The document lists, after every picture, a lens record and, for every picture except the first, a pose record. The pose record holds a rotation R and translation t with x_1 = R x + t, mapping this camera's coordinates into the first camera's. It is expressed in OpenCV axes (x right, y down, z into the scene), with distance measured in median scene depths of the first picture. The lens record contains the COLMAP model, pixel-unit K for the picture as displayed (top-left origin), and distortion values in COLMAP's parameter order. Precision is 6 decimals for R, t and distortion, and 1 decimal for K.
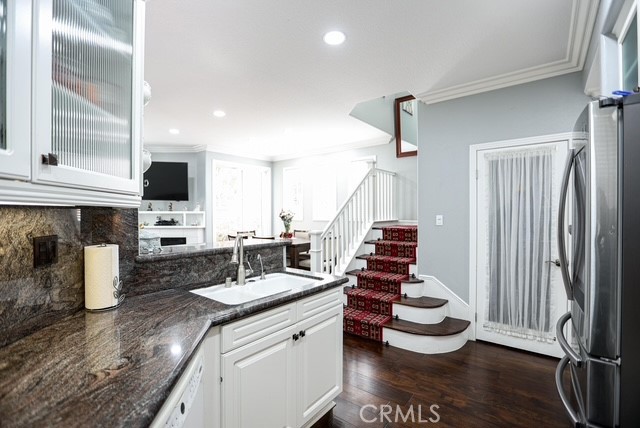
lens RADIAL K [[294.4, 0, 322.0], [0, 294.4, 216.1], [0, 0, 1]] dist [-0.031903, 0.006400]
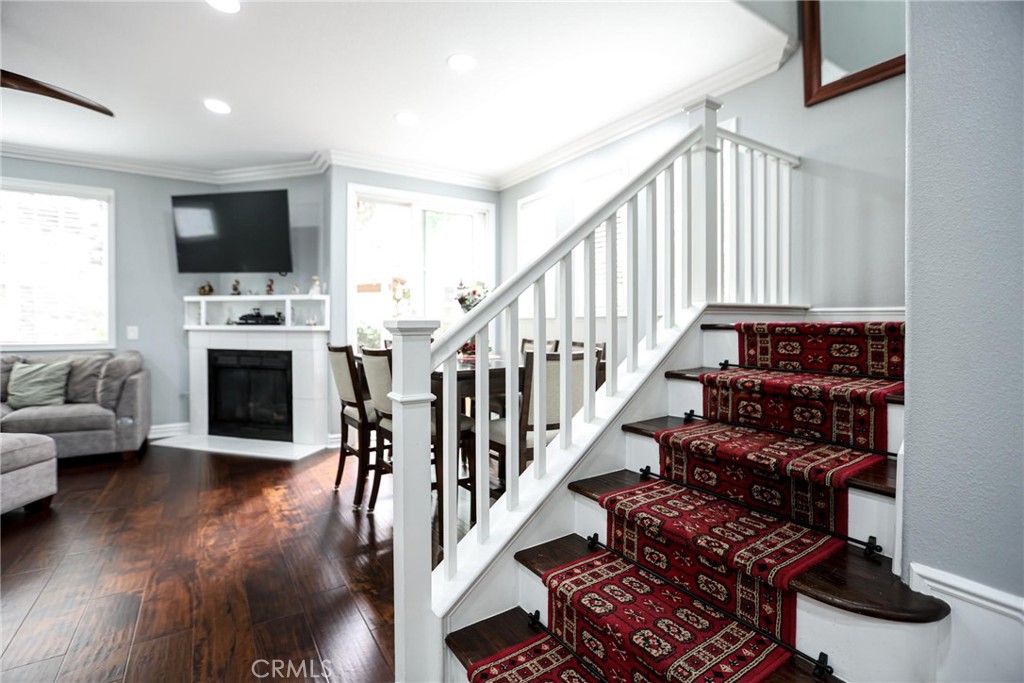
lens RADIAL K [[471.0, 0, 505.8], [0, 471.0, 333.9], [0, 0, 1]] dist [-0.031903, 0.006400]
pose [[0.940458, 0.009935, -0.339765, 0.138590], [-0.006623, 0.999919, 0.010905, 0.042534], [0.339845, -0.008005, 0.940447, 0.475093]]
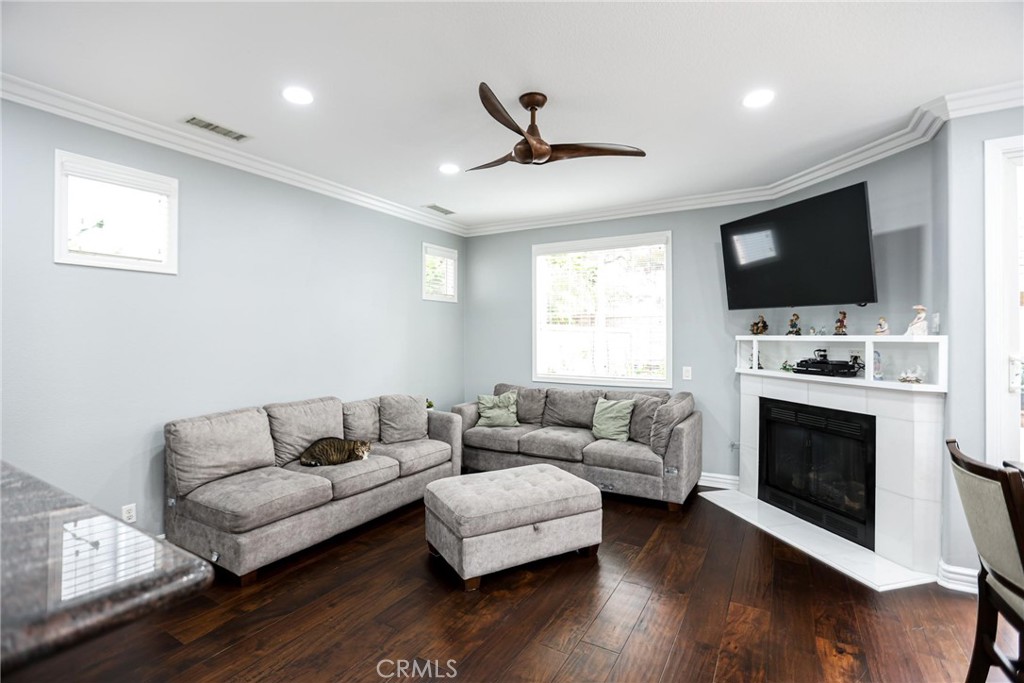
lens RADIAL K [[471.0, 0, 502.9], [0, 471.0, 341.4], [0, 0, 1]] dist [-0.031903, 0.006400]
pose [[0.114268, 0.004642, -0.993439, -0.016283], [-0.008954, 0.999953, 0.003642, -0.008666], [0.993410, 0.008479, 0.114304, 0.635192]]
